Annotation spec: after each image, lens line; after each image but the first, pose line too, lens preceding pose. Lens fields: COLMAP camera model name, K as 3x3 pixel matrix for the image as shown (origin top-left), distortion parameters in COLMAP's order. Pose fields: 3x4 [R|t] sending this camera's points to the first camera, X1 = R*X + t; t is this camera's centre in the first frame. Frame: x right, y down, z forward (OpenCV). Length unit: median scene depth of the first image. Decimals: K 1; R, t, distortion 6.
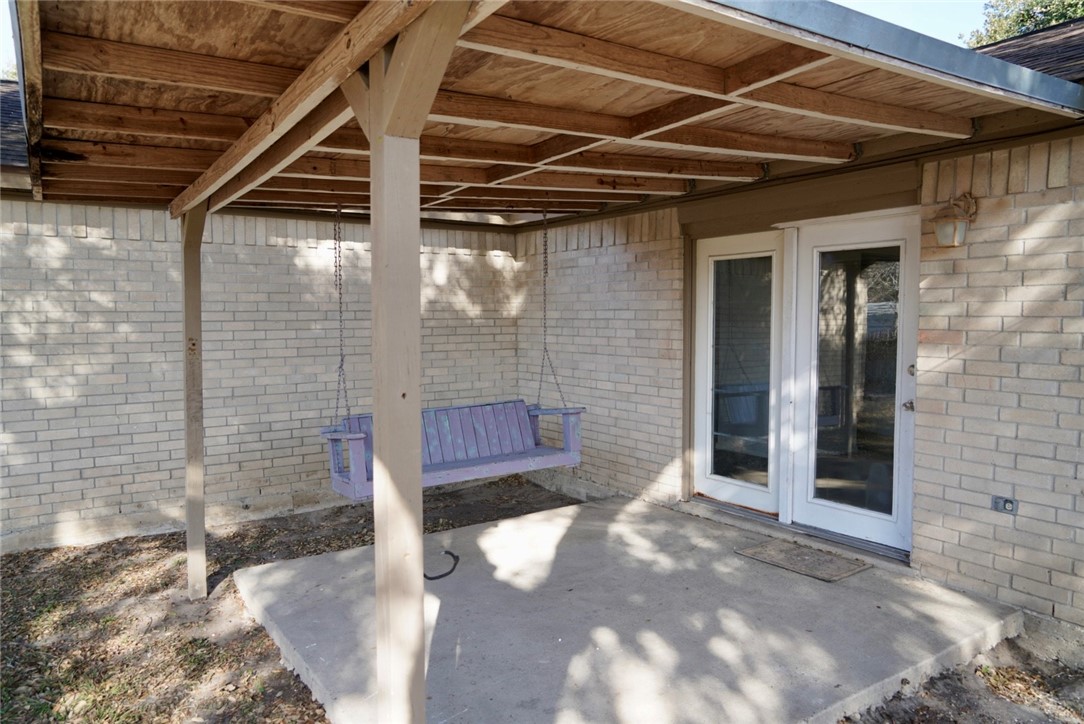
lens RADIAL K [[727.4, 0, 538.7], [0, 727.4, 361.5], [0, 0, 1]] dist [-0.022642, 0.021539]
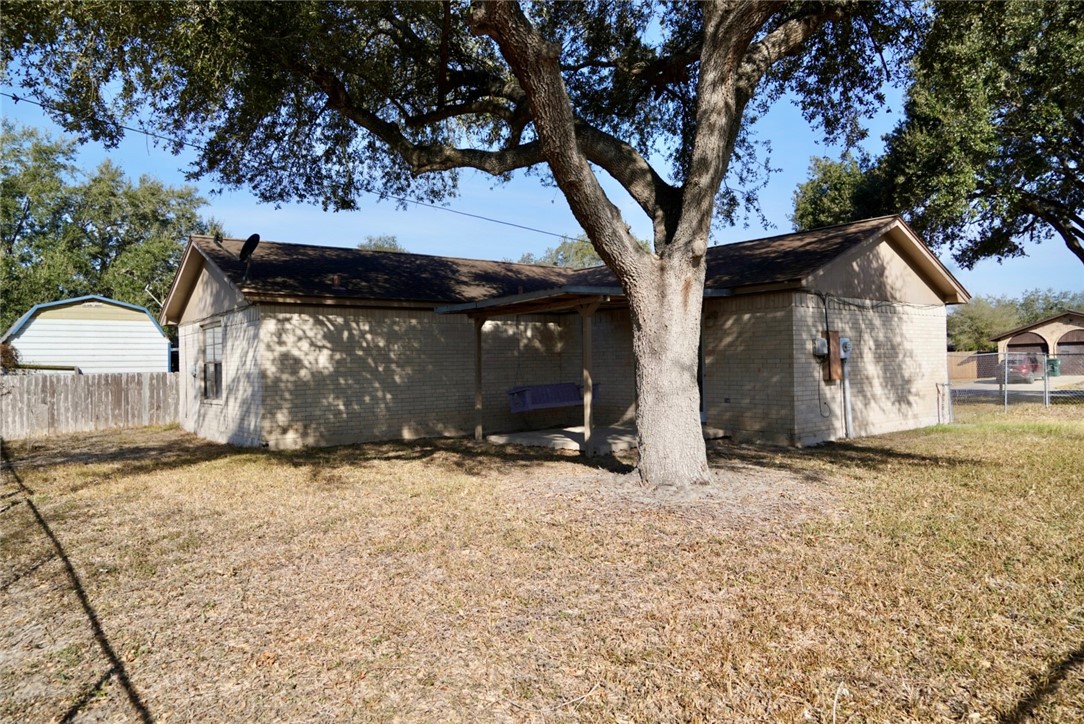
lens RADIAL K [[727.4, 0, 544.9], [0, 727.4, 359.0], [0, 0, 1]] dist [-0.022642, 0.021539]
pose [[0.997916, -0.016096, 0.062487, -0.229542], [0.020308, 0.997522, -0.067367, 0.114051], [-0.061248, 0.068495, 0.995770, -1.265135]]
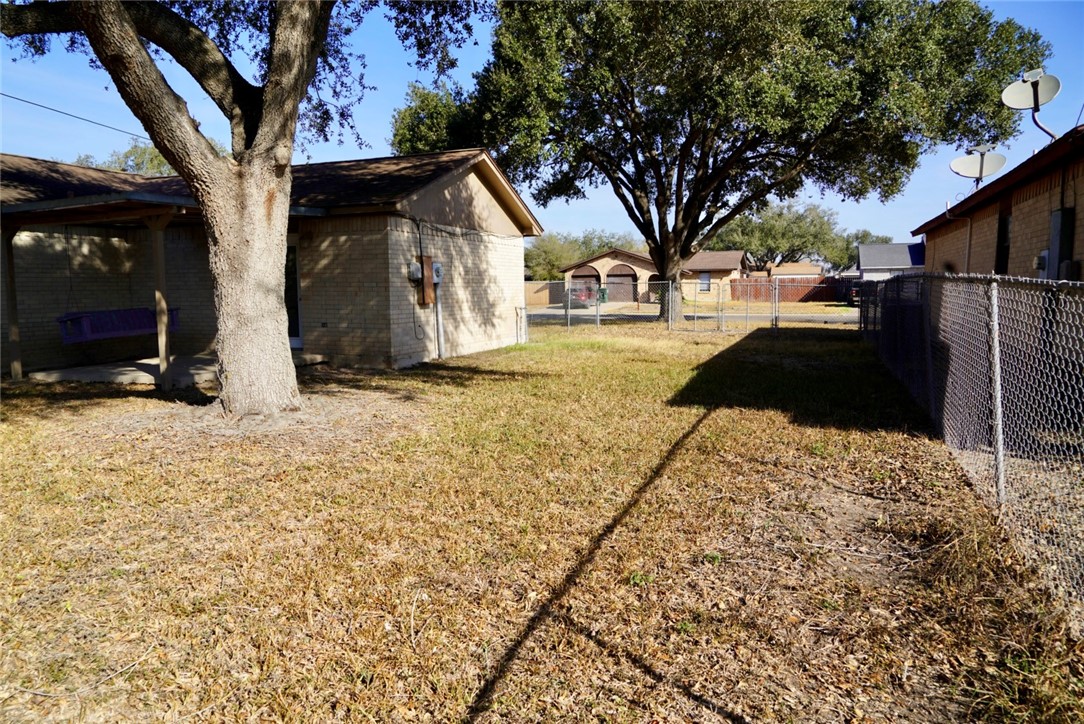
lens RADIAL K [[727.4, 0, 538.8], [0, 727.4, 360.0], [0, 0, 1]] dist [-0.022642, 0.021539]
pose [[0.832974, -0.061722, 0.549859, -0.204847], [0.040702, 0.997902, 0.050357, 0.121667], [-0.551813, -0.019566, 0.833738, -1.241147]]
